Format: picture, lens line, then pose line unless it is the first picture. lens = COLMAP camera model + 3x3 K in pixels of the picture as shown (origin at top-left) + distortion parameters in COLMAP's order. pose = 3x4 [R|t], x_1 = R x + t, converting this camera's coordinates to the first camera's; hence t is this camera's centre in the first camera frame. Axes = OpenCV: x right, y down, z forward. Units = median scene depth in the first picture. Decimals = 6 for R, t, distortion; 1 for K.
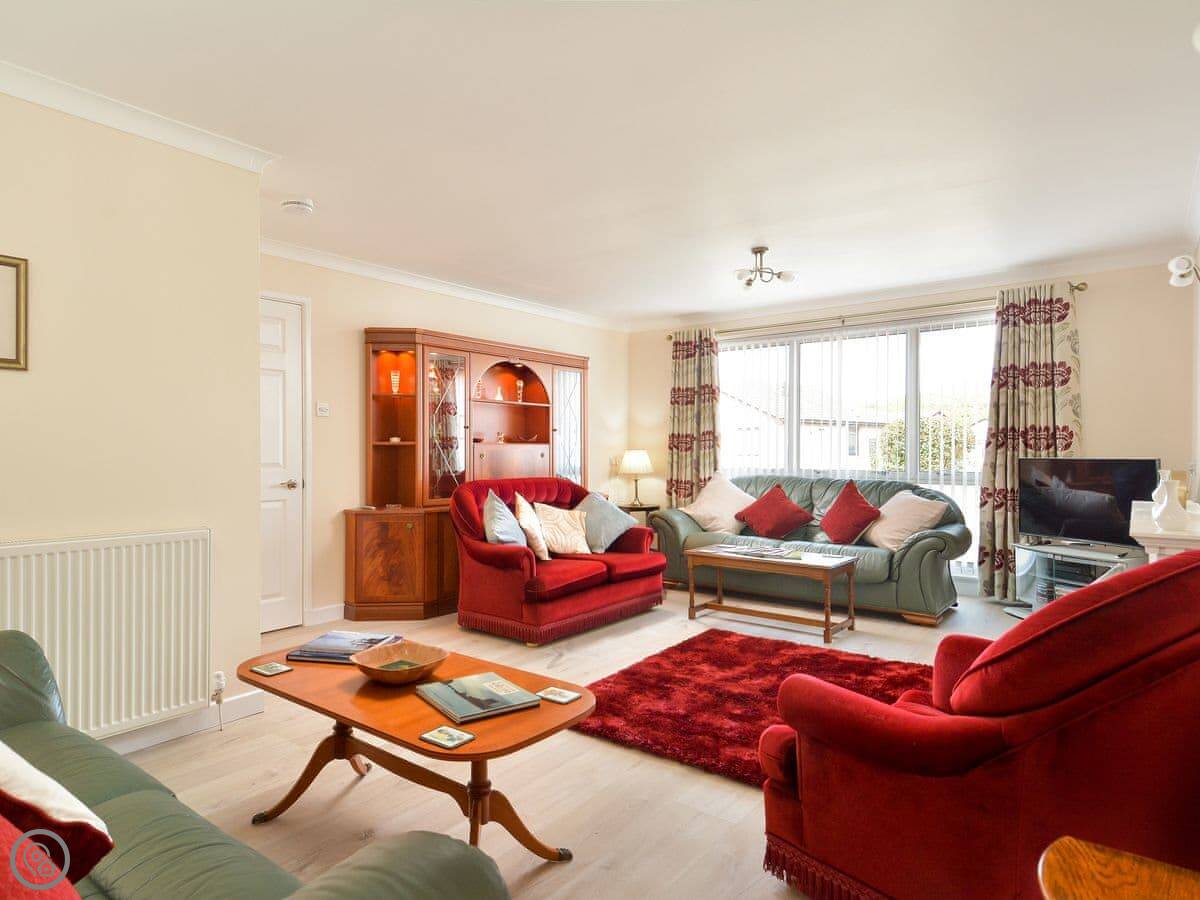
lens RADIAL K [[705.7, 0, 594.6], [0, 705.7, 453.8], [0, 0, 1]] dist [0.029832, -0.014680]
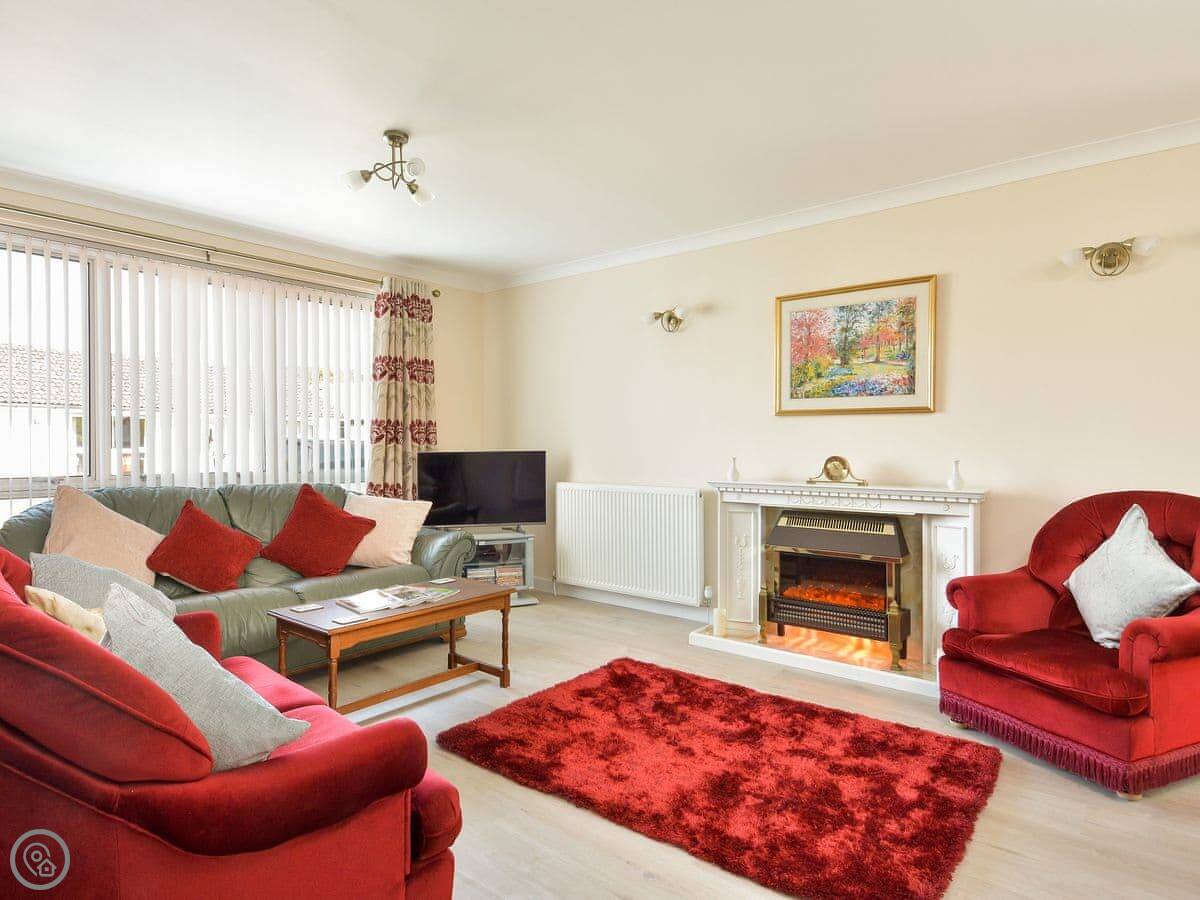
lens RADIAL K [[705.7, 0, 594.7], [0, 705.7, 445.6], [0, 0, 1]] dist [0.029832, -0.014680]
pose [[0.046176, 0.000574, 0.998933, -0.368007], [0.003224, 0.999995, -0.000724, -0.001562], [-0.998928, 0.003254, 0.046174, 0.693082]]
